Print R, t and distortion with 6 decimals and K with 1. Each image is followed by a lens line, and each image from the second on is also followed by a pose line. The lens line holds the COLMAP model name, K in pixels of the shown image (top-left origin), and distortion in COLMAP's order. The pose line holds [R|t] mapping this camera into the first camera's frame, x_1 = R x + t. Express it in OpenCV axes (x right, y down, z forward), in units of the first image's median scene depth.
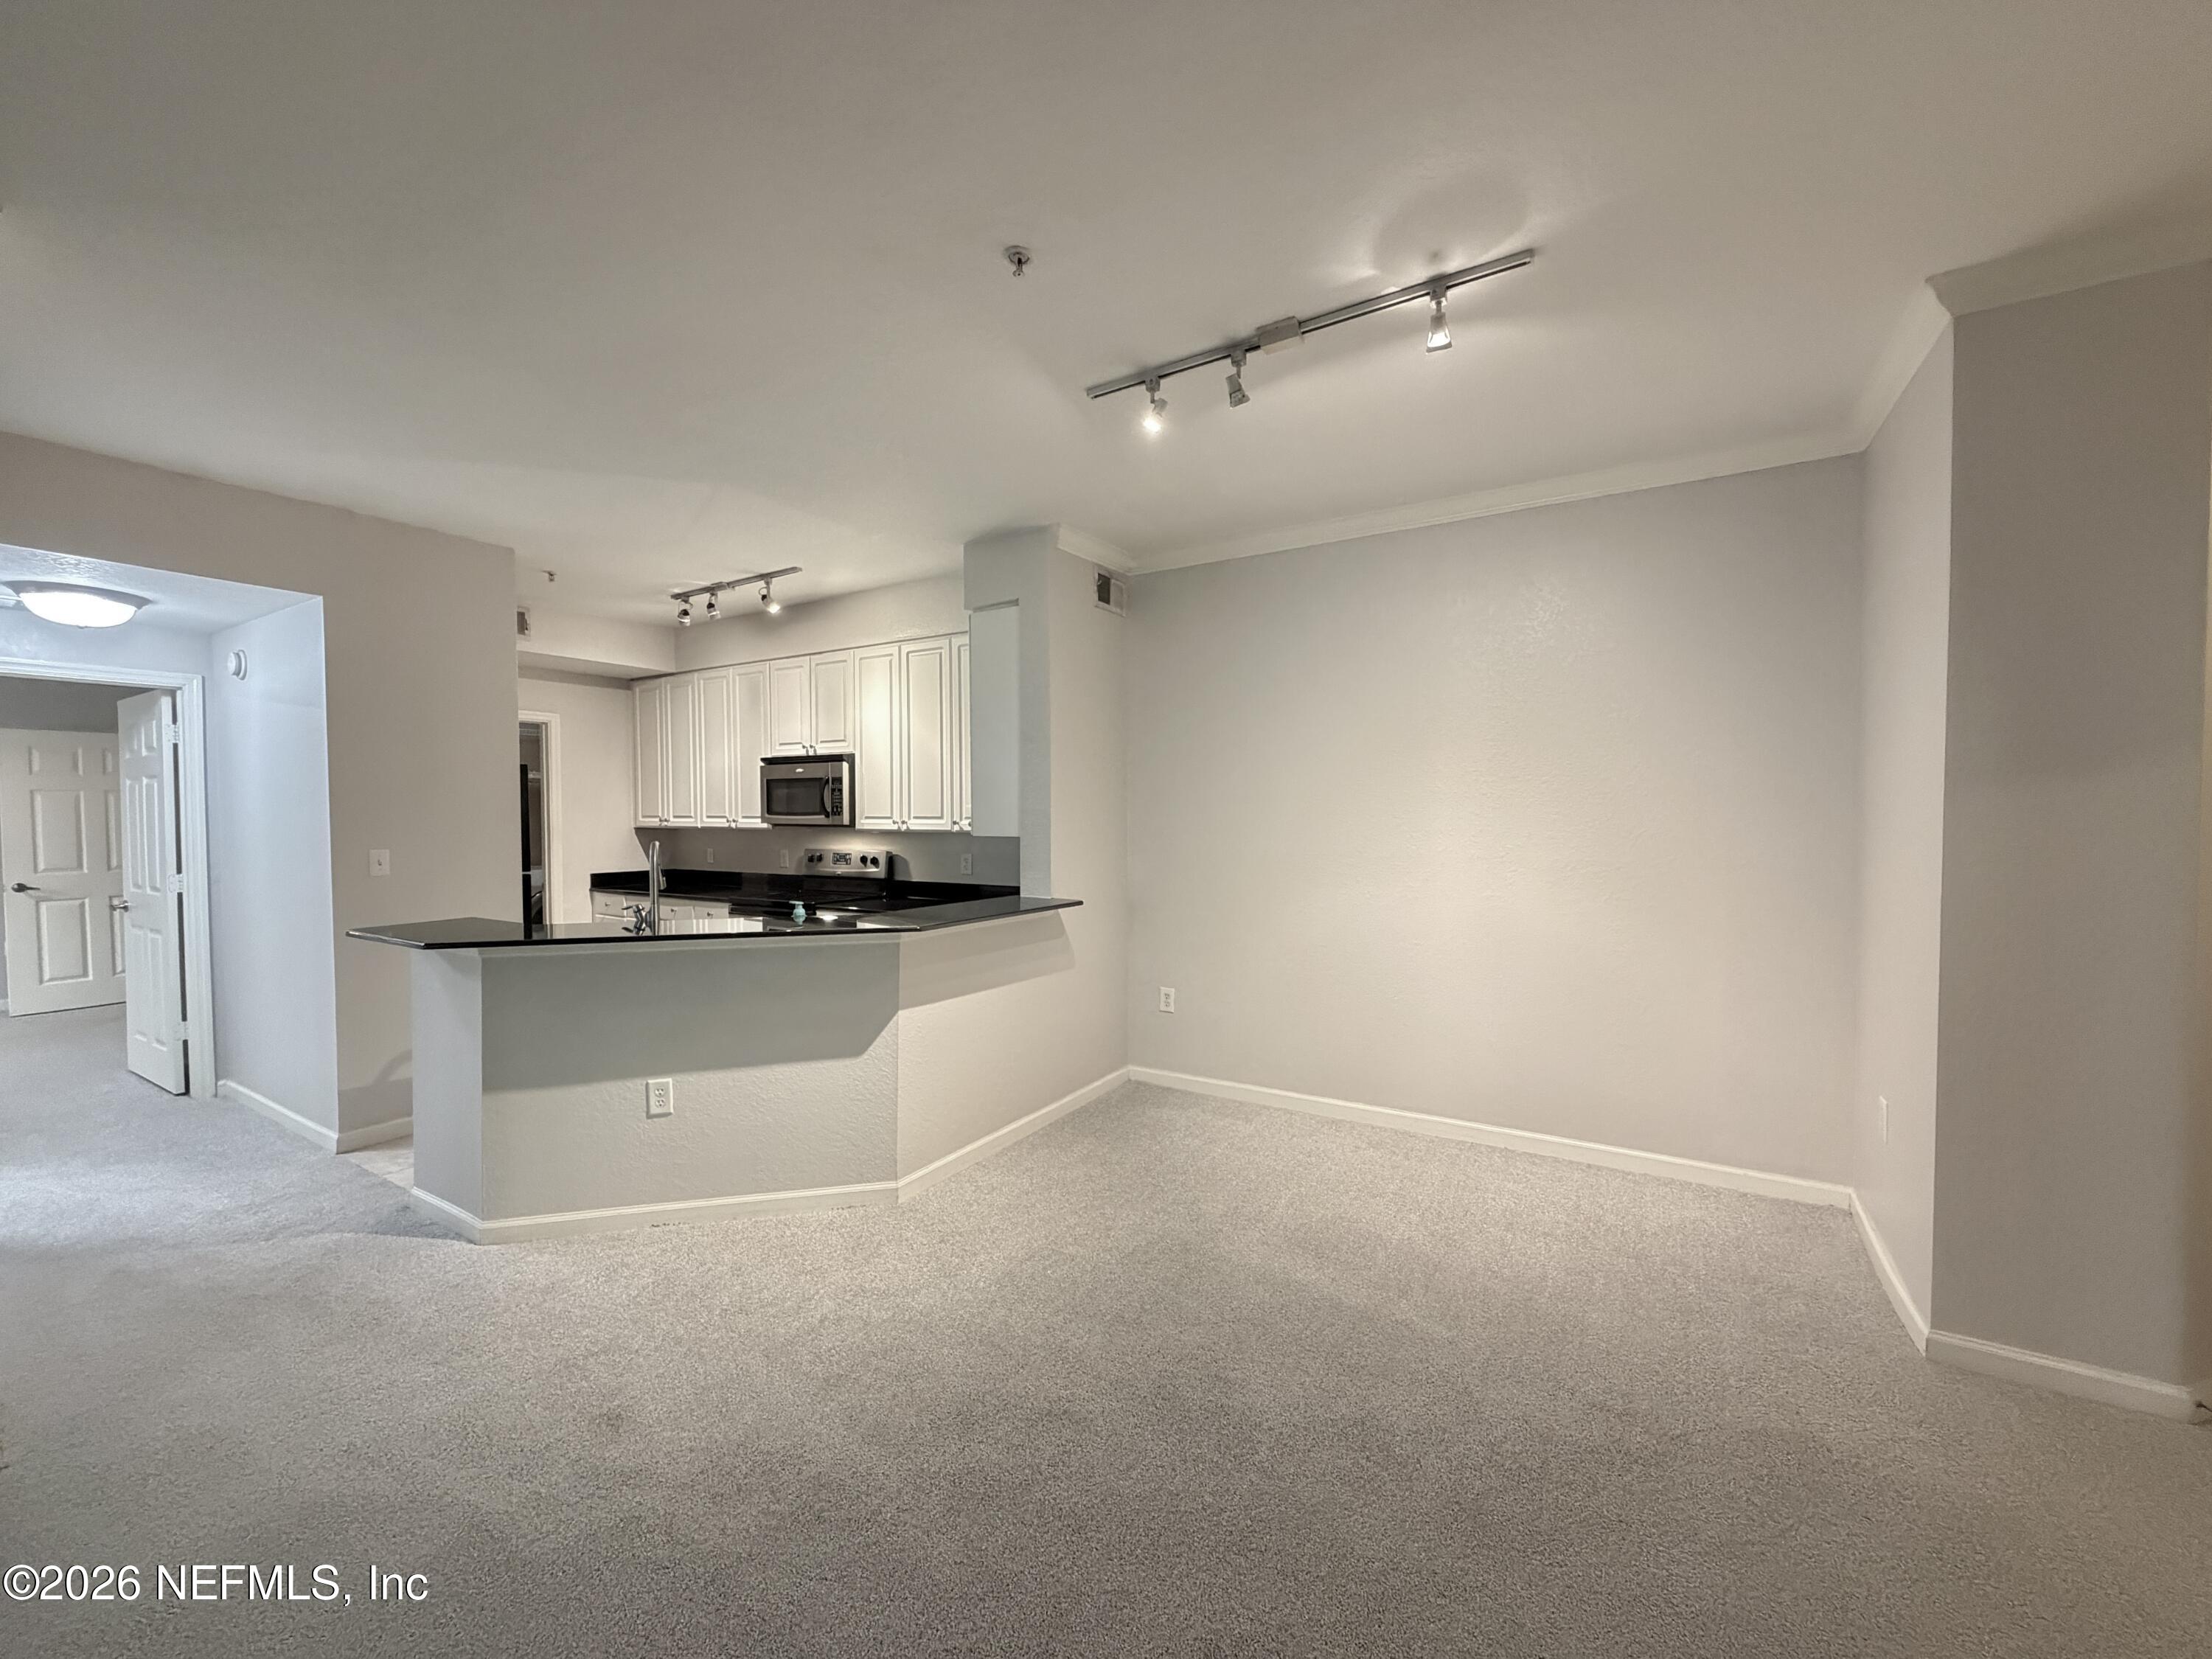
lens RADIAL K [[889.0, 0, 1098.1], [0, 889.0, 832.4], [0, 0, 1]] dist [0.000890, -0.000003]
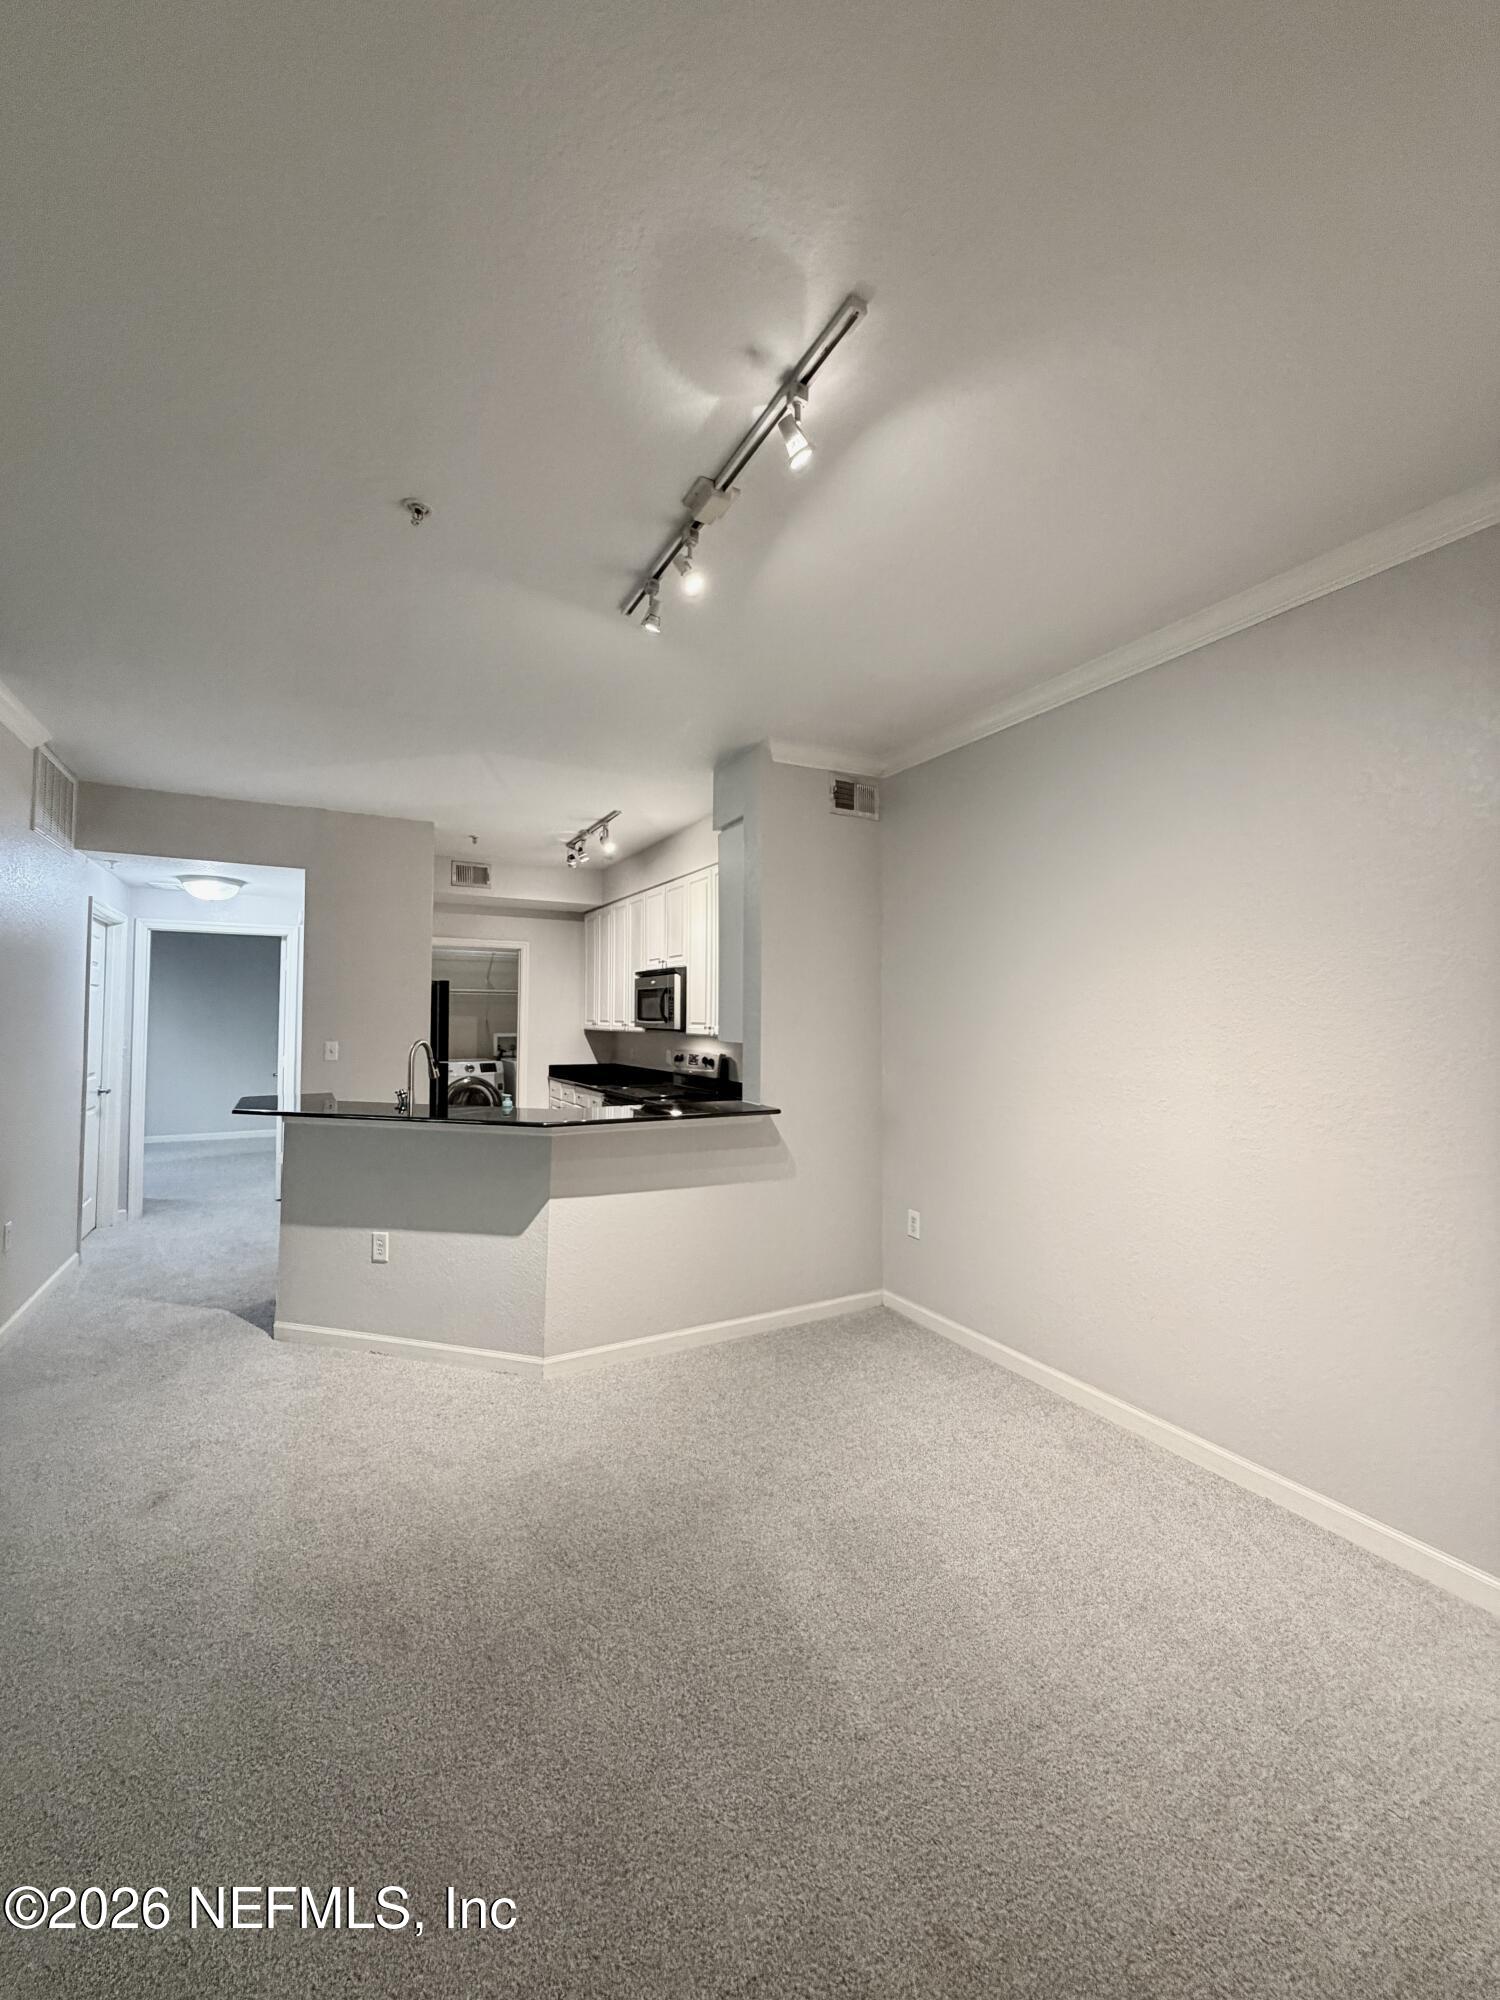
lens RADIAL K [[803.8, 0, 742.2], [0, 803.8, 988.6], [0, 0, 1]] dist [0.000890, -0.000003]
pose [[0.868748, -0.010524, -0.495142, 0.353589], [-0.019999, 0.998213, -0.056306, -0.005728], [0.494850, 0.058818, 0.866986, 0.181073]]
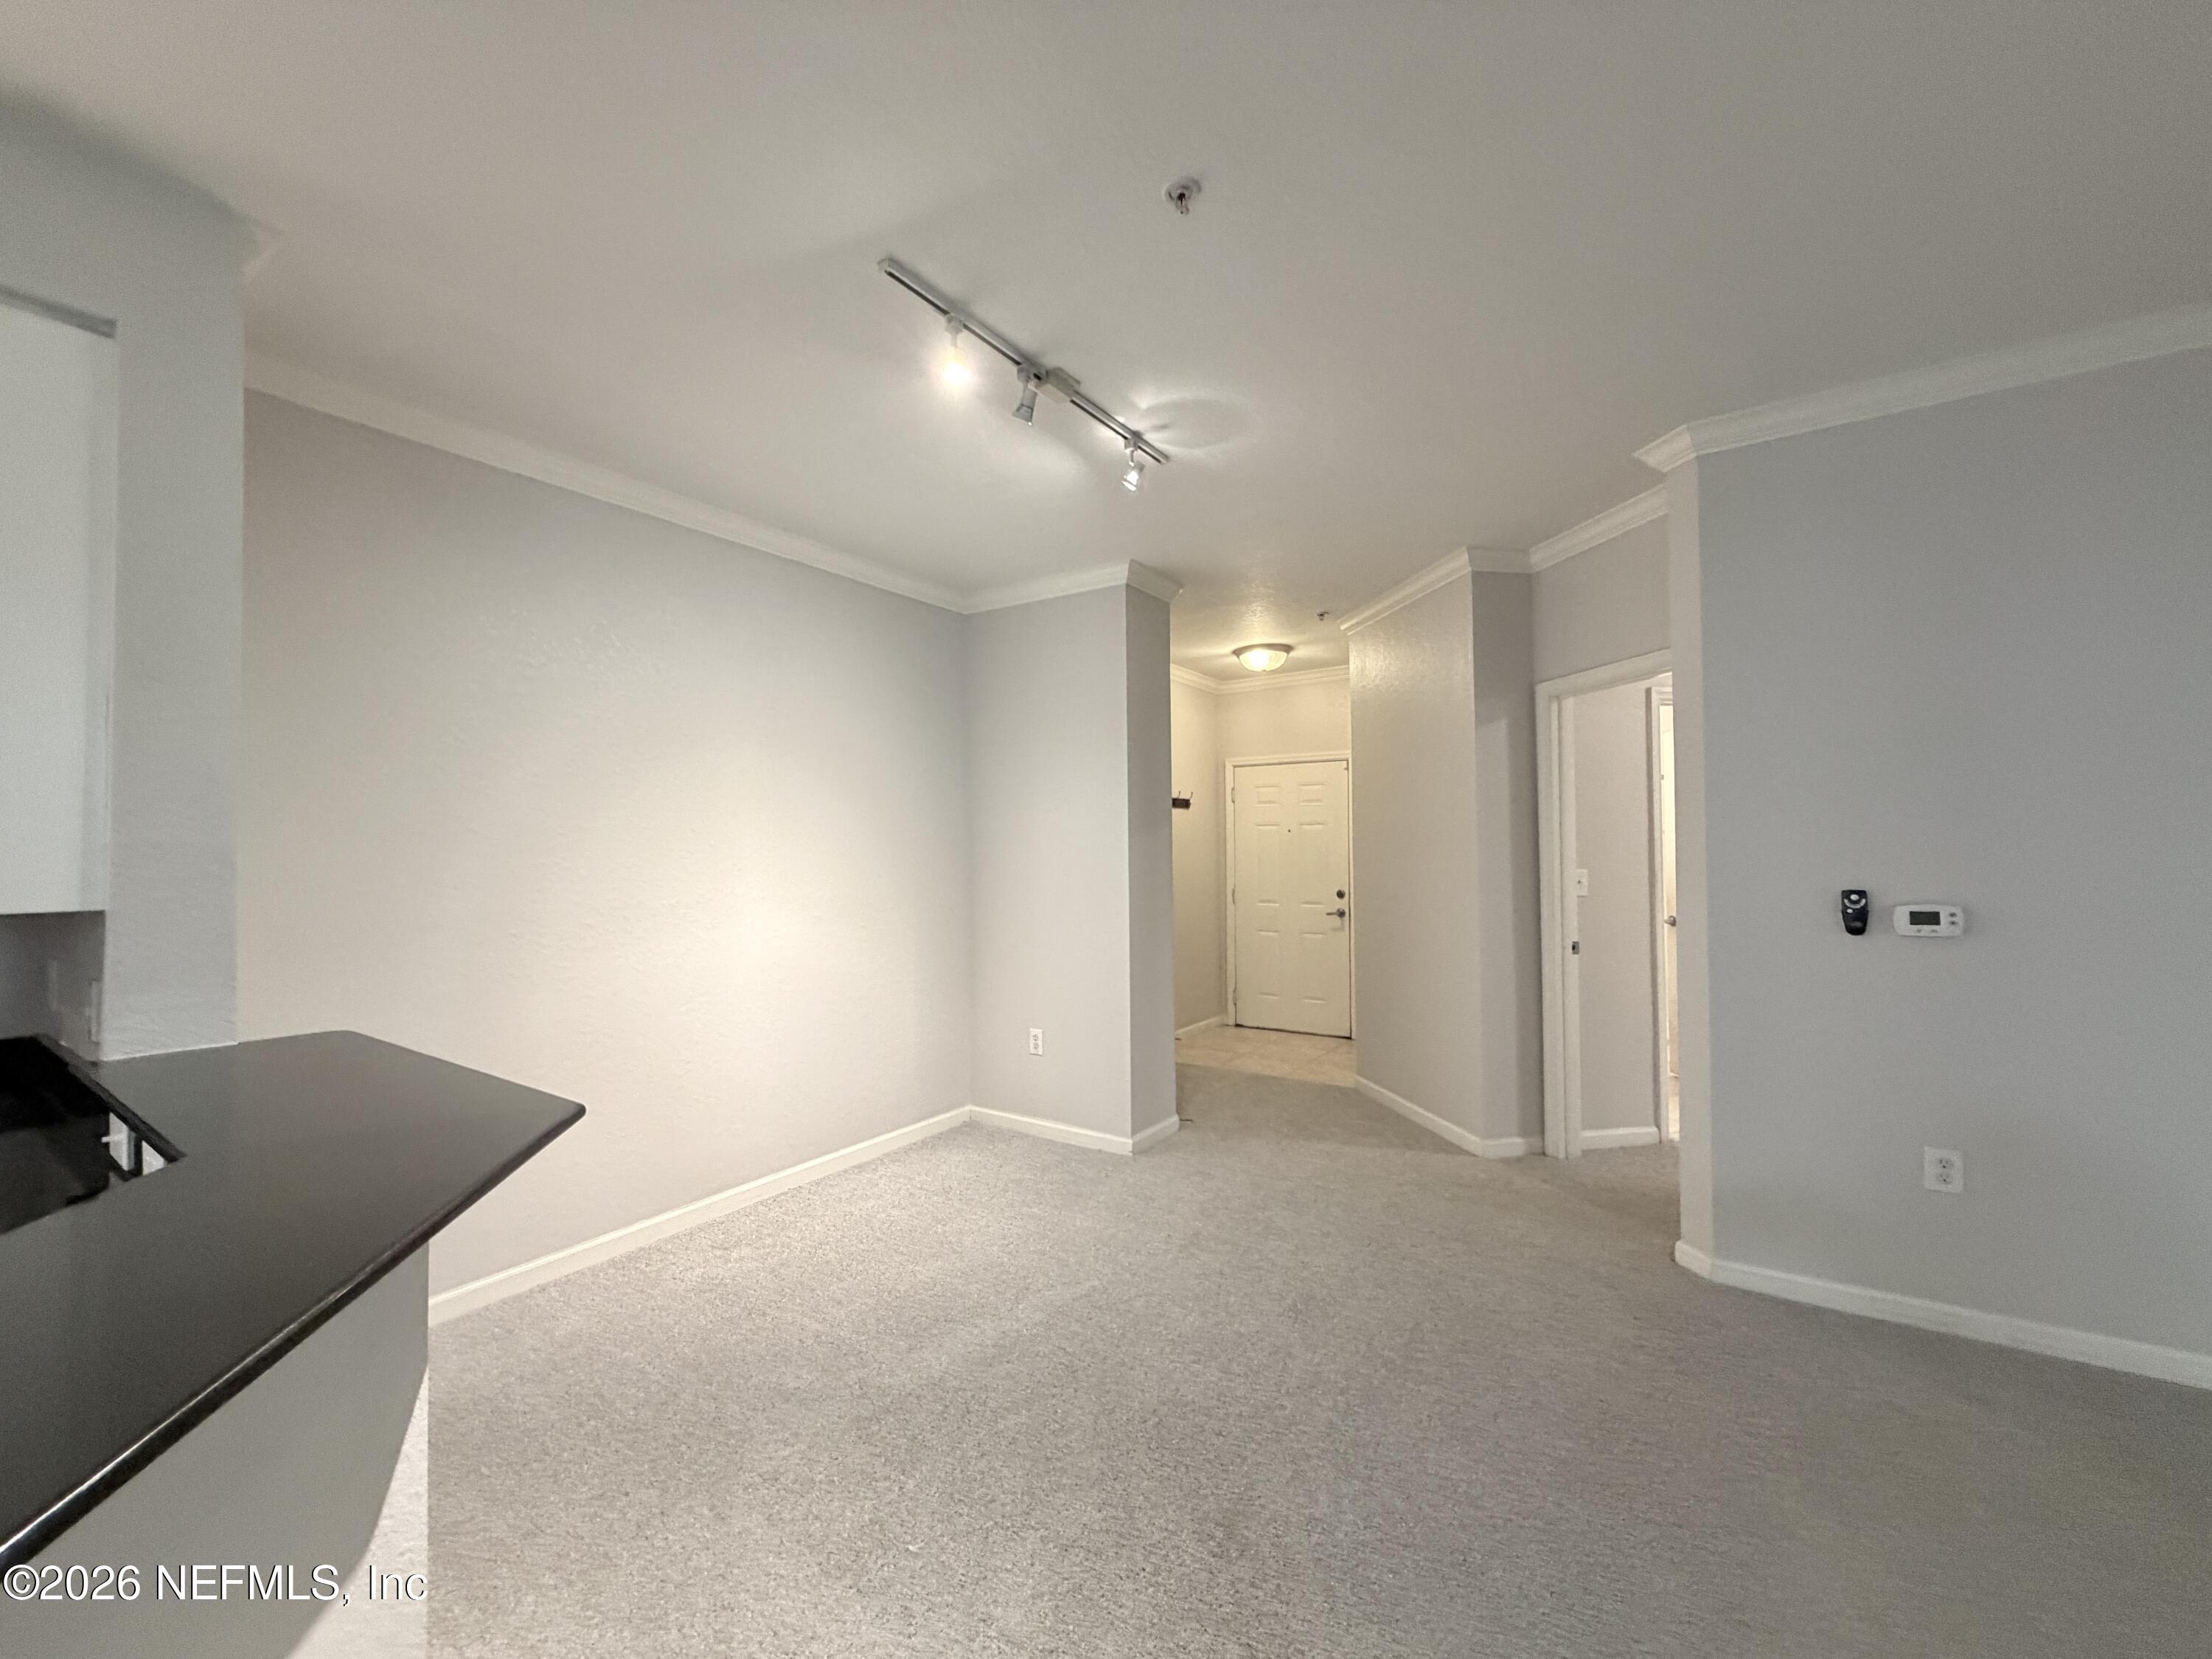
lens RADIAL K [[876.3, 0, 1100.6], [0, 876.3, 837.2], [0, 0, 1]] dist [-0.002786, -0.000197]
pose [[0.037155, 0.020235, 0.999105, -0.440062], [0.033431, 0.999210, -0.021481, -0.005579], [-0.998750, 0.034199, 0.036450, 0.512233]]
